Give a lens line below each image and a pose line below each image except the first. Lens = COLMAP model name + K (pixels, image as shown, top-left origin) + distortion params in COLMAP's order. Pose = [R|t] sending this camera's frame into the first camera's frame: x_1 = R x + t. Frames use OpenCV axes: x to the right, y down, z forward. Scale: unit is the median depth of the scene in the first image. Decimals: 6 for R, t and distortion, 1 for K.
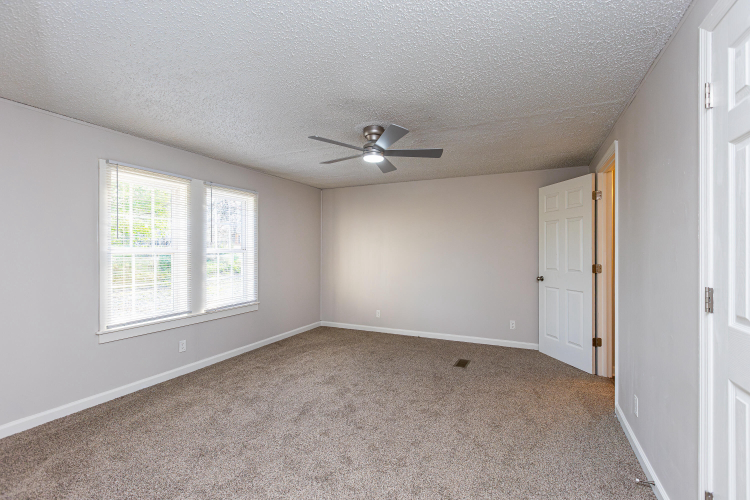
lens RADIAL K [[342.8, 0, 375.0], [0, 342.8, 250.0], [0, 0, 1]] dist [0.000765, 0.000177]
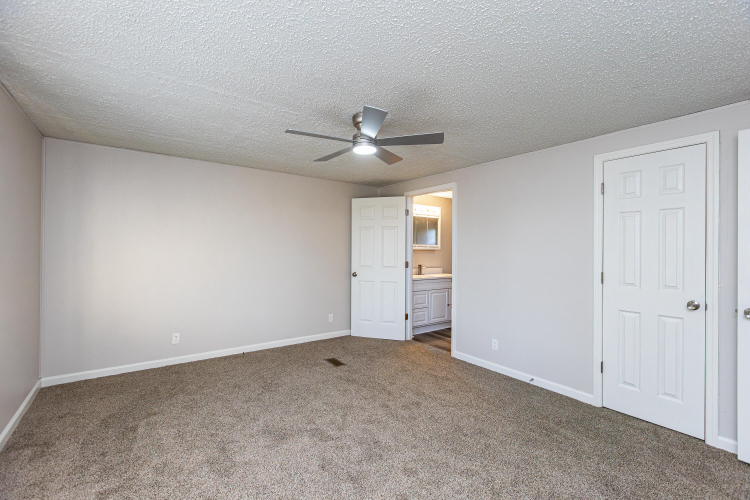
lens RADIAL K [[331.8, 0, 375.0], [0, 331.8, 250.0], [0, 0, 1]] dist [-0.000653, 0.000037]
pose [[0.470383, 0.005007, 0.882448, -0.603072], [-0.011383, 0.999935, 0.000394, -0.003424], [-0.882389, -0.010231, 0.470409, 0.472361]]
